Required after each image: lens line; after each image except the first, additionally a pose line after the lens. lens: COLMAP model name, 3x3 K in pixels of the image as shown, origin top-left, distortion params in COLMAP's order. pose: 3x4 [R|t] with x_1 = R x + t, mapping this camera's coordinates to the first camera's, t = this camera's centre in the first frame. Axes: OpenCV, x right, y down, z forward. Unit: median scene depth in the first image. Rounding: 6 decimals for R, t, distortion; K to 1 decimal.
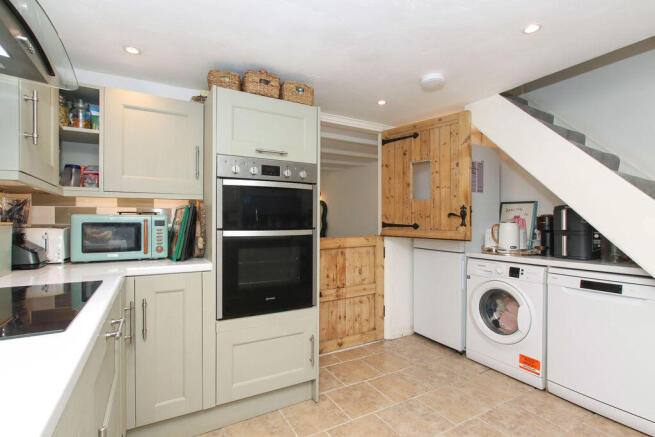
lens RADIAL K [[314.7, 0, 314.5], [0, 314.7, 223.0], [0, 0, 1]] dist [0.002966, 0.000914]
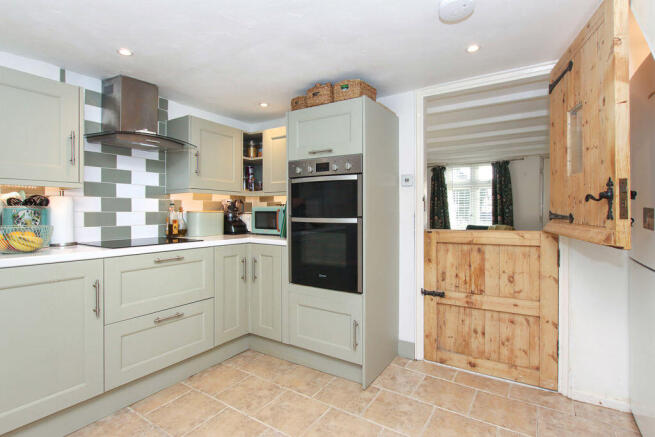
lens RADIAL K [[314.7, 0, 331.0], [0, 314.7, 214.0], [0, 0, 1]] dist [0.002966, 0.000914]
pose [[0.489643, 0.011140, -0.871852, 0.687613], [-0.002898, 0.999934, 0.011149, -0.003623], [0.871918, -0.002933, 0.489643, 0.343890]]
